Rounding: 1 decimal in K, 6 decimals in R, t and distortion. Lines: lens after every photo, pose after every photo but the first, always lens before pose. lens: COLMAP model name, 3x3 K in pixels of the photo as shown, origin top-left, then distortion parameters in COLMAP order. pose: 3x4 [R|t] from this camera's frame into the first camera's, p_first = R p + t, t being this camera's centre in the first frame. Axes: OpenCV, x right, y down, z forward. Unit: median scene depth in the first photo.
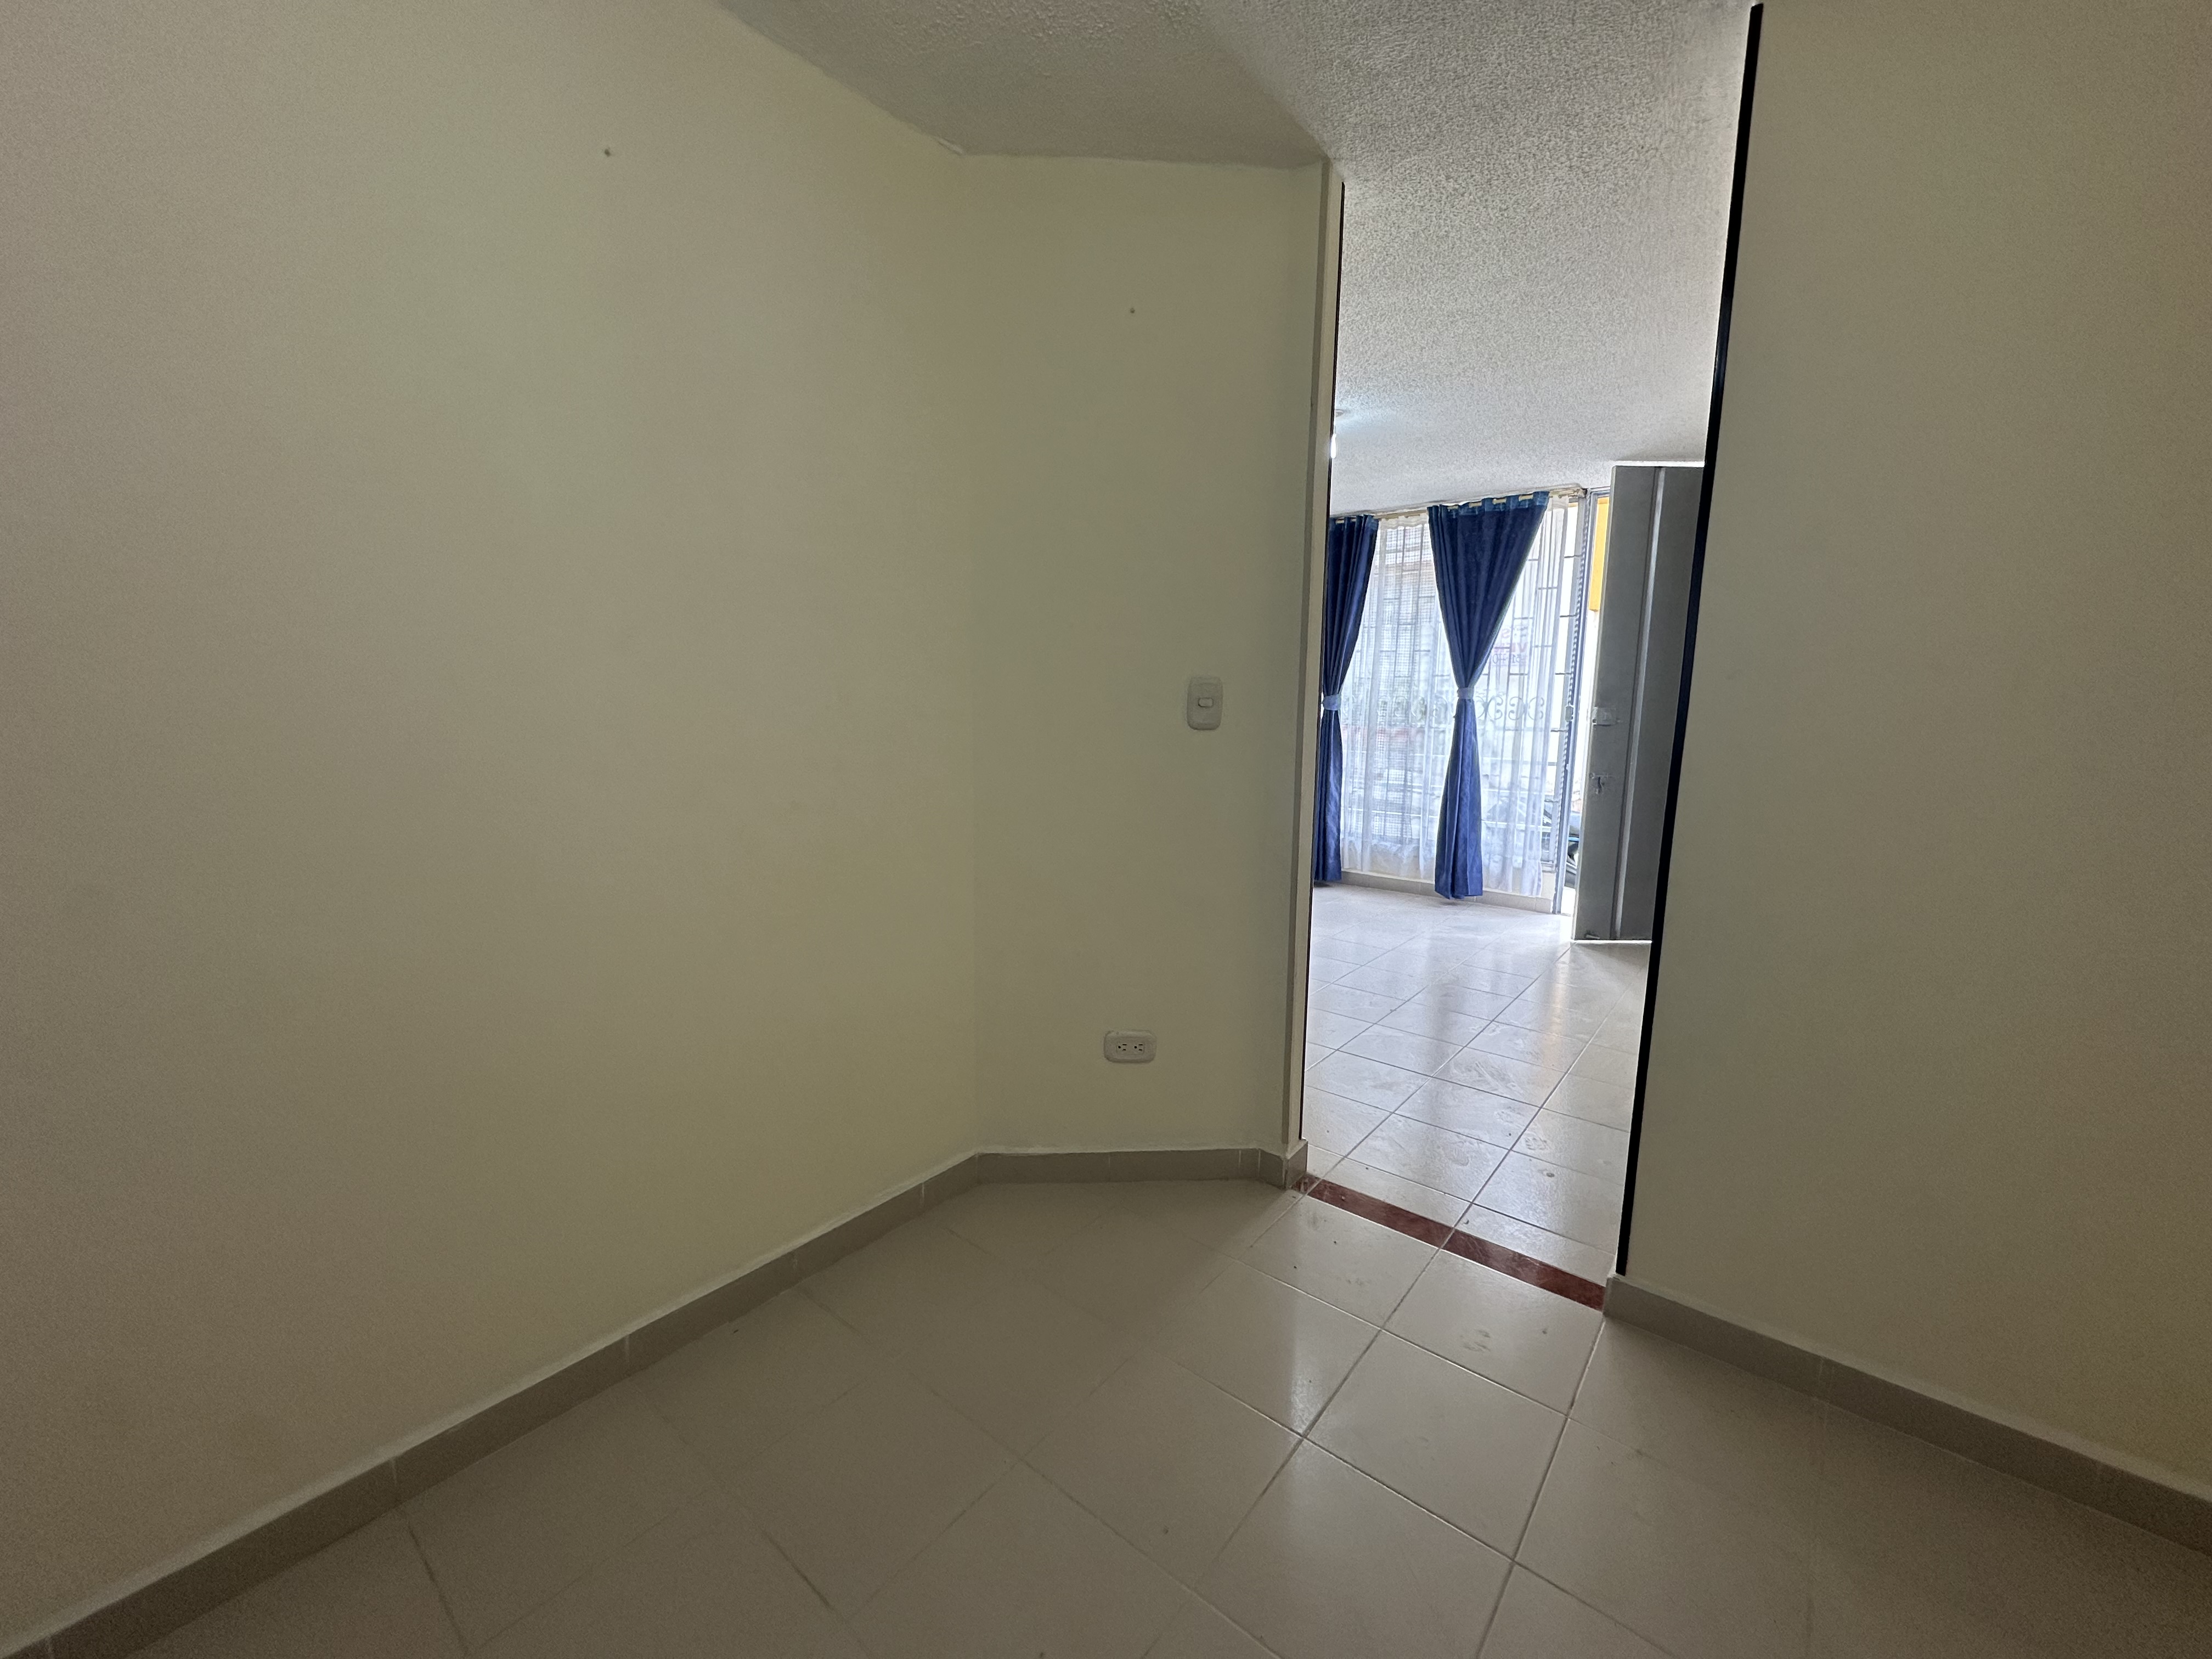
lens RADIAL K [[884.1, 0, 1115.5], [0, 884.1, 838.0], [0, 0, 1]] dist [-0.000264, 0.000061]
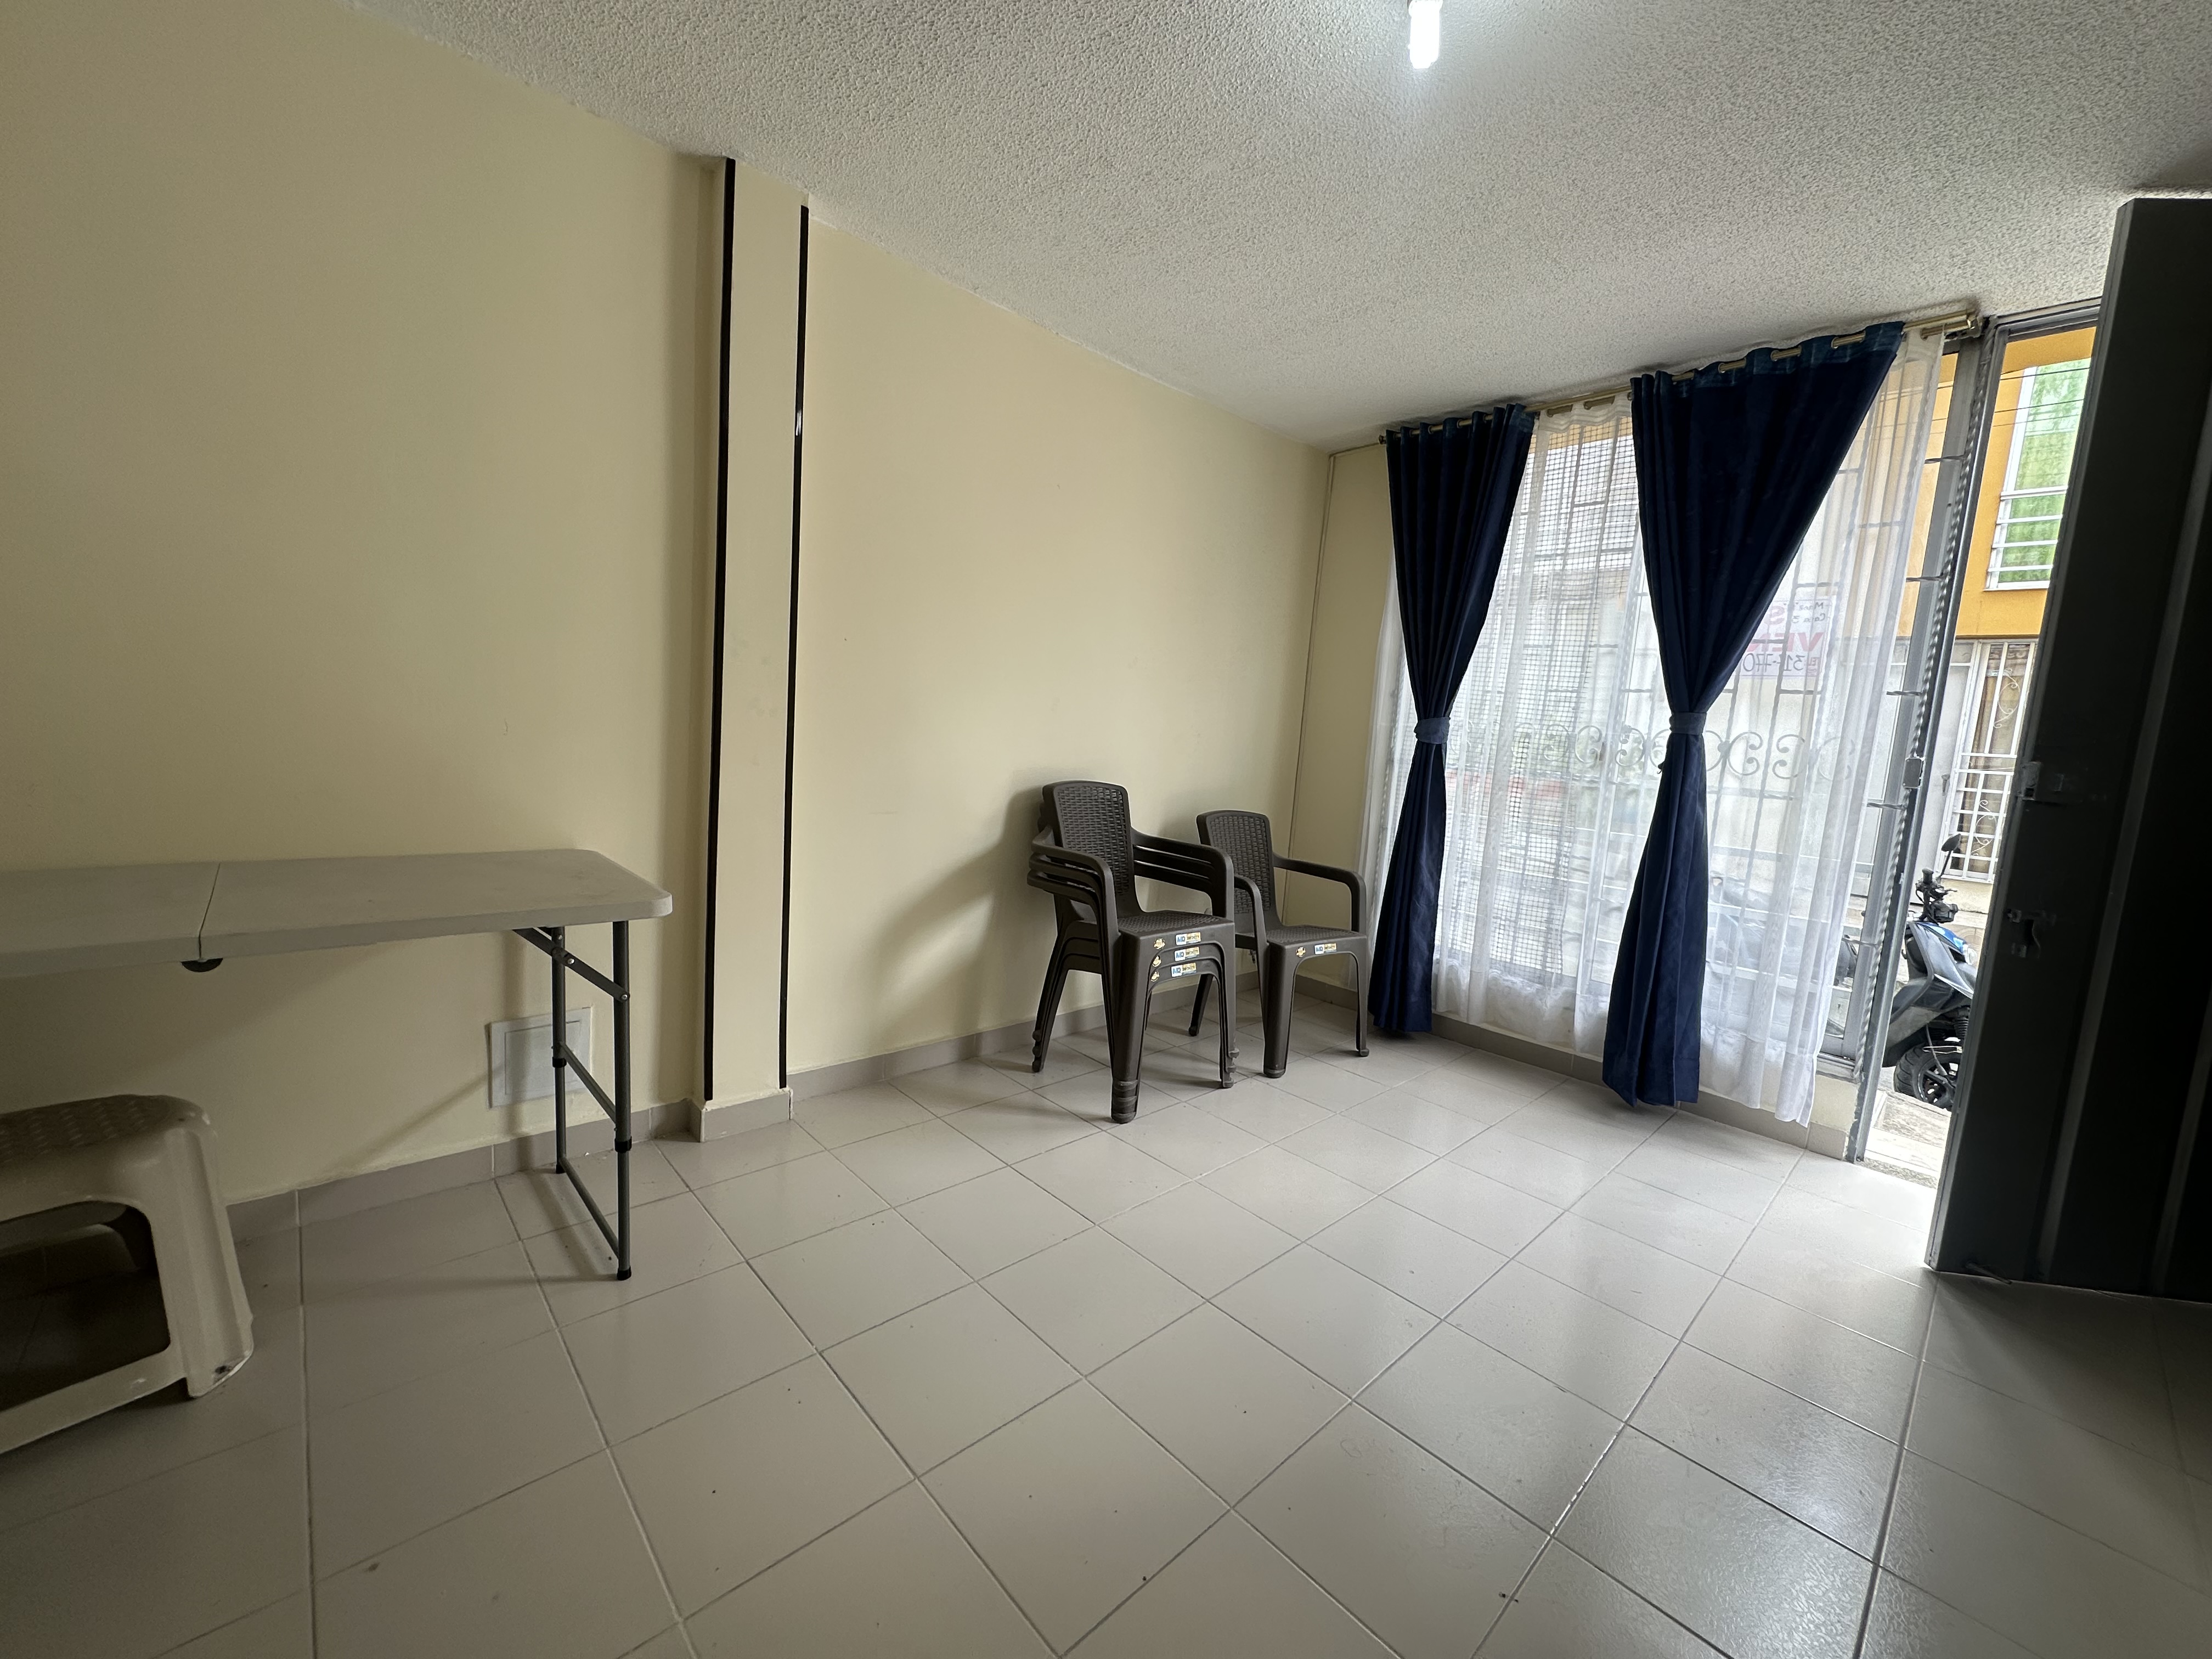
lens RADIAL K [[879.0, 0, 1106.0], [0, 879.0, 829.5], [0, 0, 1]] dist [-0.001973, -0.000132]
pose [[0.987233, 0.072098, -0.142031, 0.127976], [-0.078418, 0.996142, -0.039403, -0.051016], [0.138642, 0.050037, 0.989078, 0.425580]]
